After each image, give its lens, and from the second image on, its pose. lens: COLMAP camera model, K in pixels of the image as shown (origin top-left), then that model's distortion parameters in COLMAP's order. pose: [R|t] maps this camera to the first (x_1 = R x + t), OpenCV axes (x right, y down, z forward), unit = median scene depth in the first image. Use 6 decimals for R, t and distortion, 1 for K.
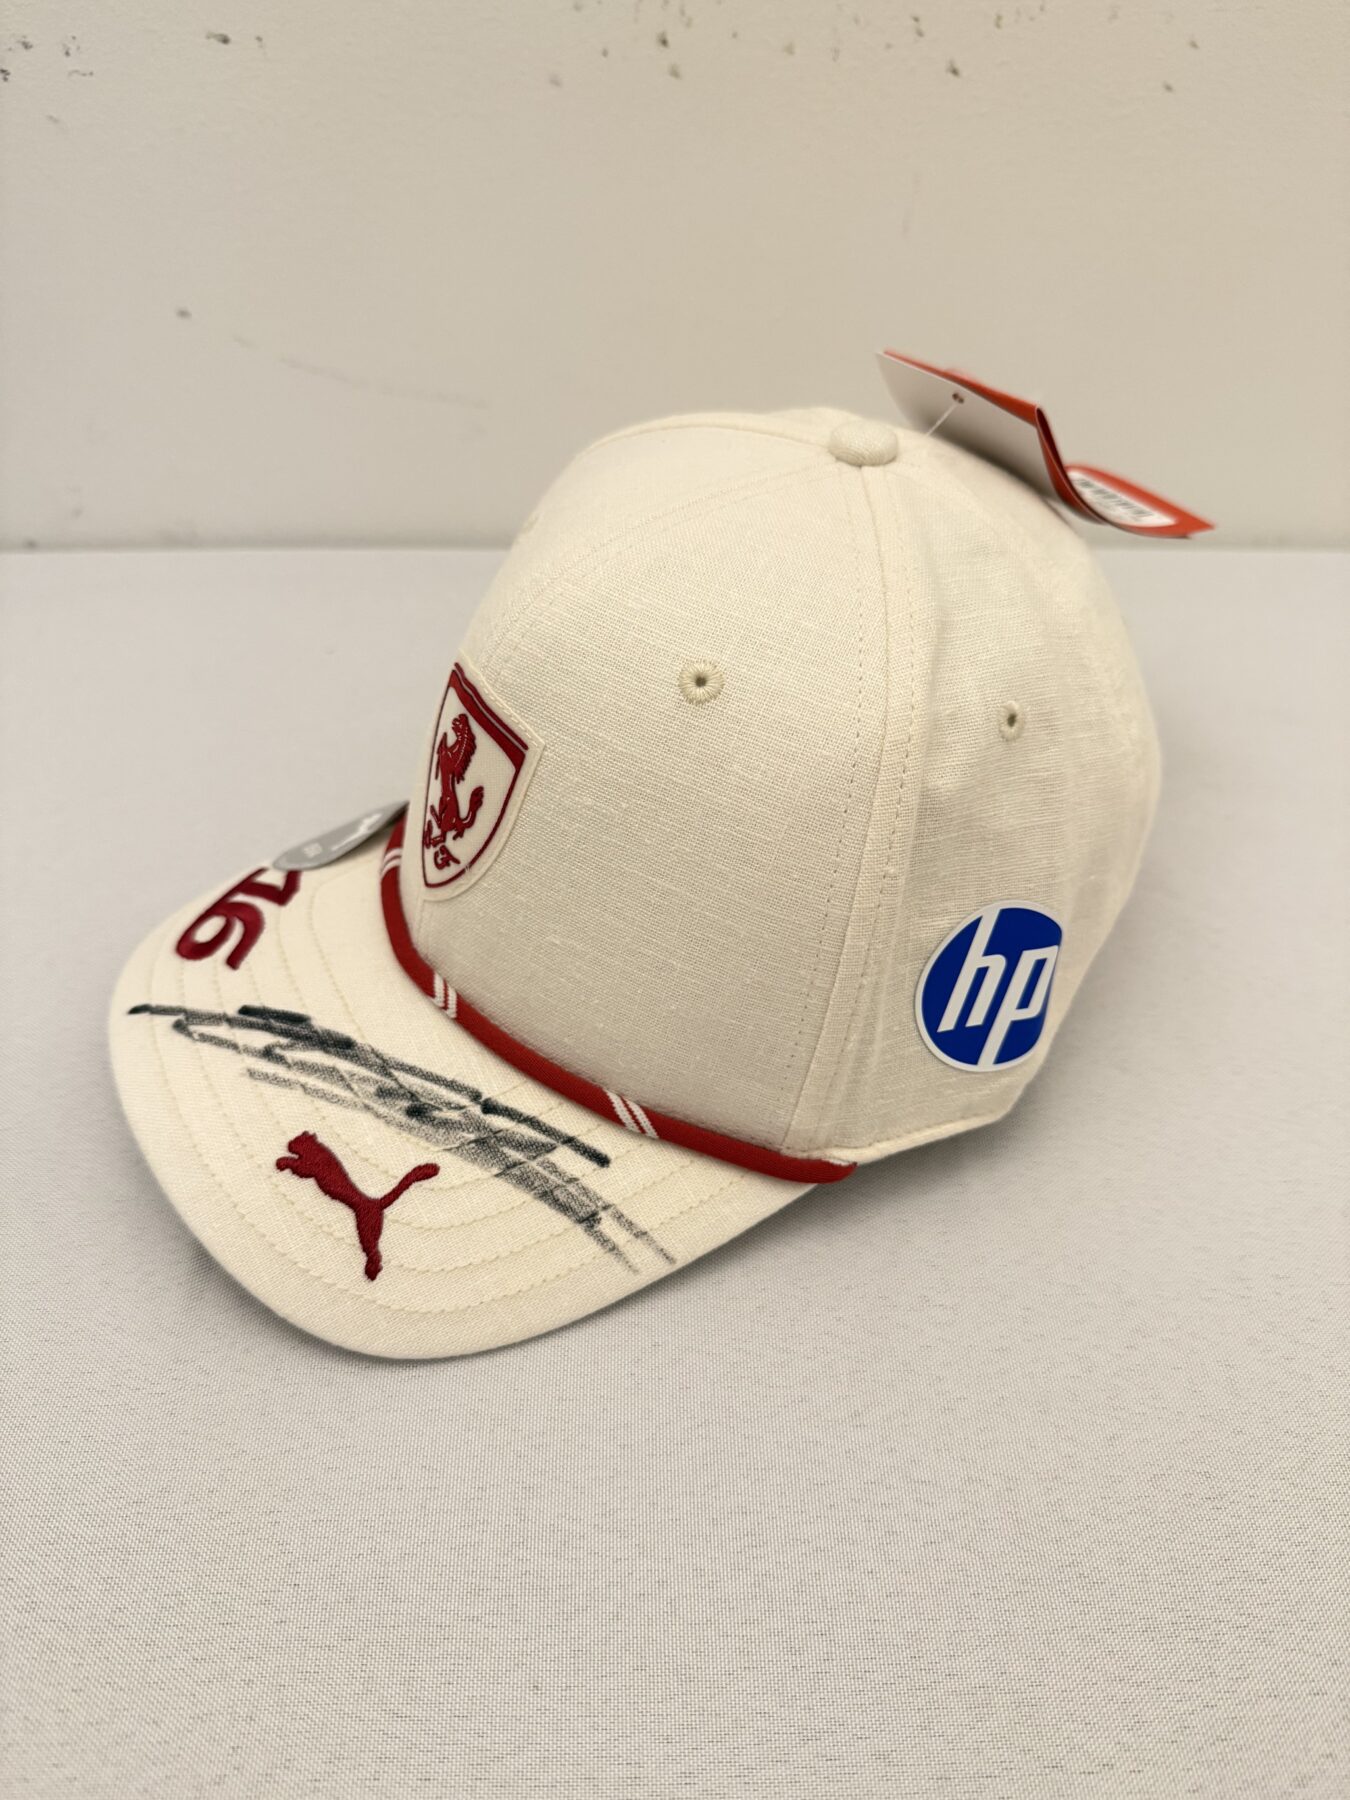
lens RADIAL K [[1269.4, 0, 681.0], [0, 1269.4, 905.6], [0, 0, 1]] dist [0.116347, -0.236276]
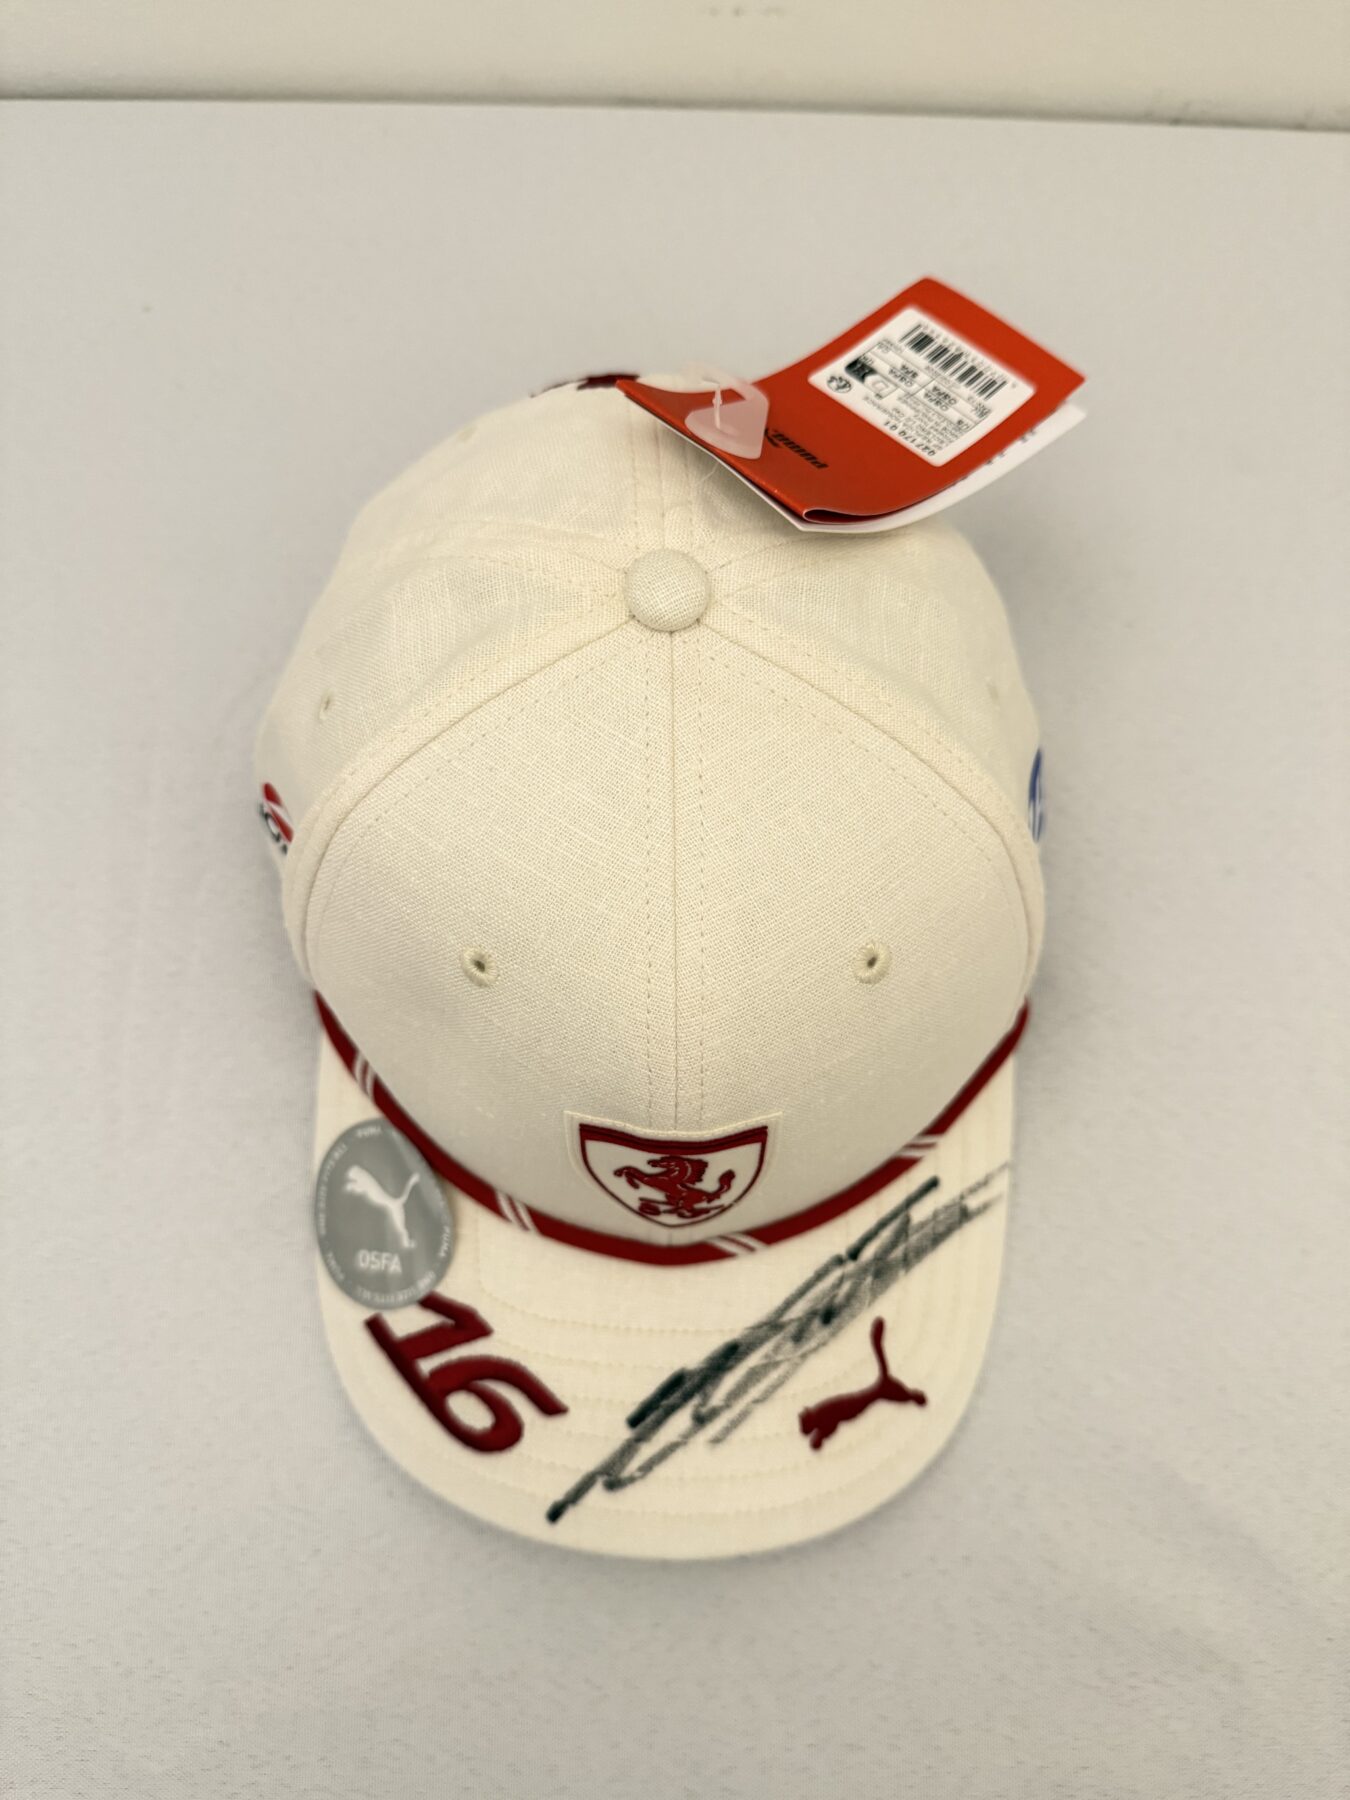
lens RADIAL K [[1318.5, 0, 678.8], [0, 1318.5, 882.9], [0, 0, 1]] dist [0.159022, -0.474986]
pose [[0.511078, -0.840703, 0.178934, -0.164570], [0.578459, 0.490393, 0.651843, -0.836910], [-0.635755, -0.229636, 0.736942, 0.324645]]
